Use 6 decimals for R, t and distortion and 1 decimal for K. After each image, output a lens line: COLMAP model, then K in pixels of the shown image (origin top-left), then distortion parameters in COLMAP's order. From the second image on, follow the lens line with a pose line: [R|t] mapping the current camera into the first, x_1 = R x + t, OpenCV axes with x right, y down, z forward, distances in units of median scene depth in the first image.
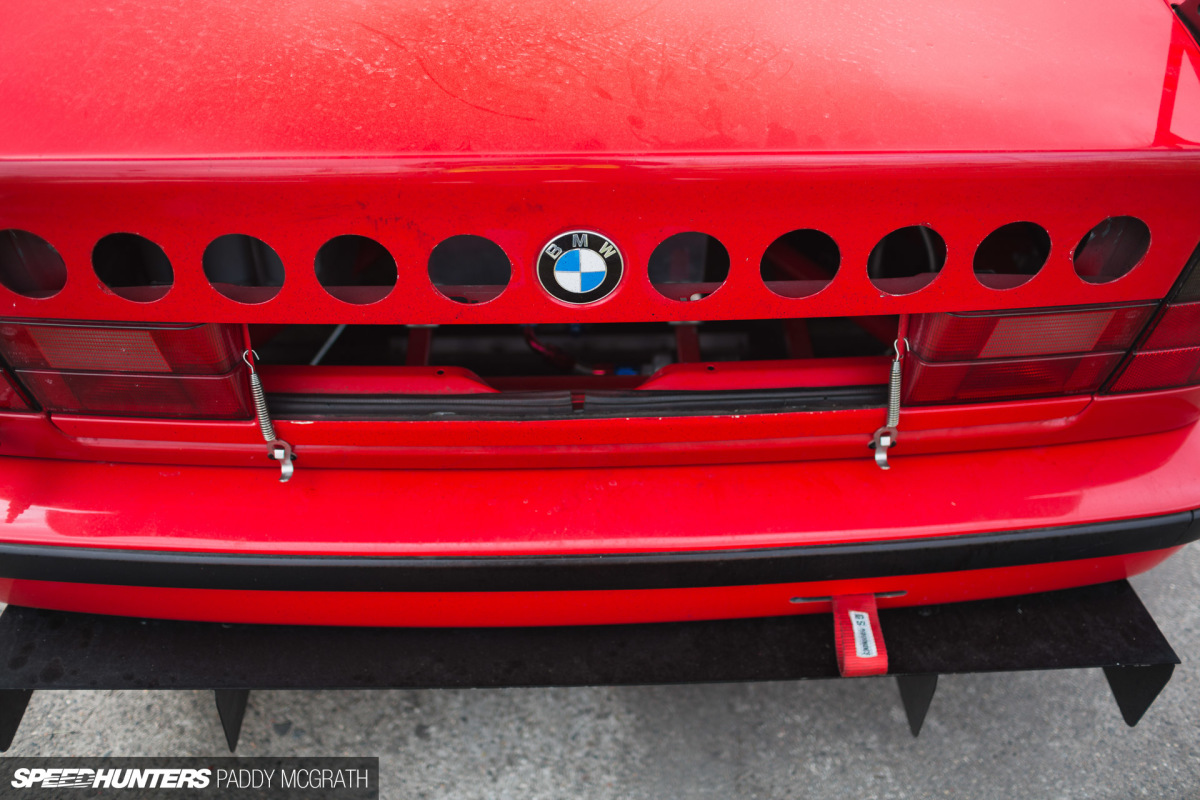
lens RADIAL K [[1191.9, 0, 600.4], [0, 1191.9, 402.3], [0, 0, 1]] dist [-0.030601, 0.000000]
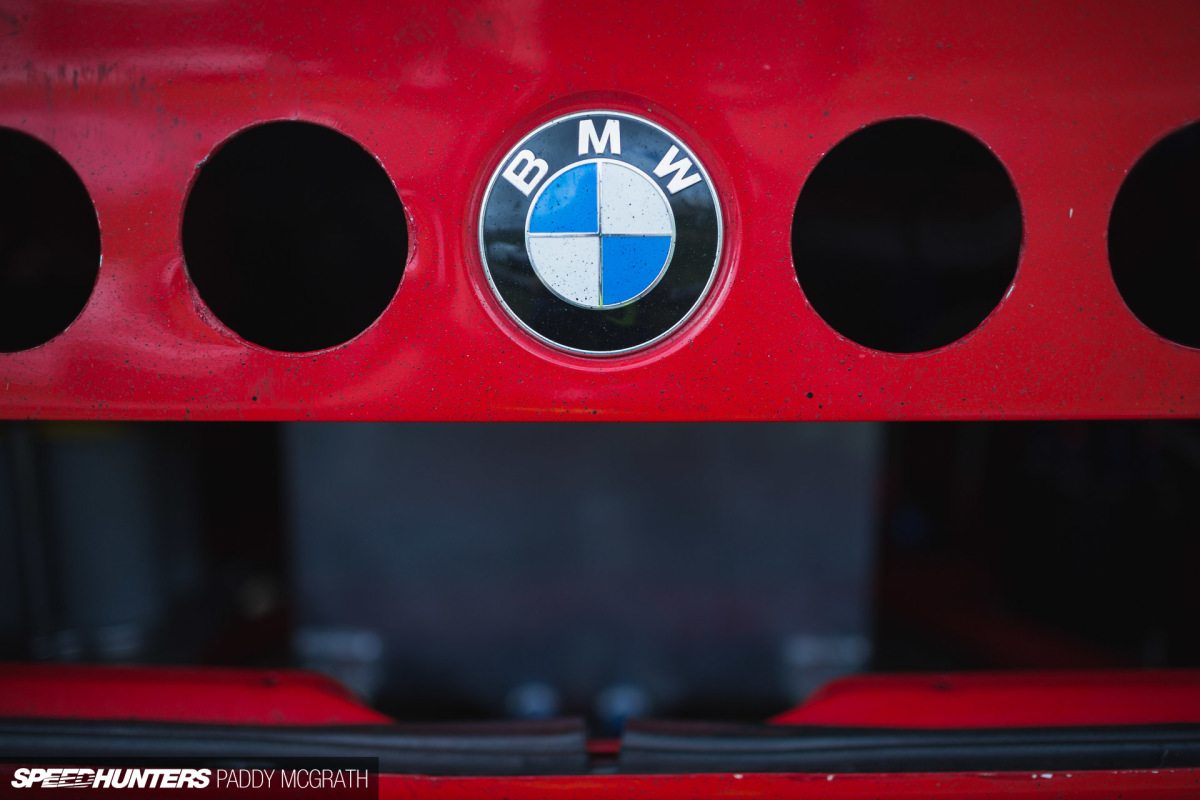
lens RADIAL K [[1191.9, 0, 604.0], [0, 1191.9, 399.6], [0, 0, 1]] dist [-0.030601, 0.000000]
pose [[0.998375, -0.004408, -0.056810, 0.004096], [-0.024710, 0.864882, -0.501366, 0.108470], [0.051344, 0.501956, 0.863368, 0.720672]]
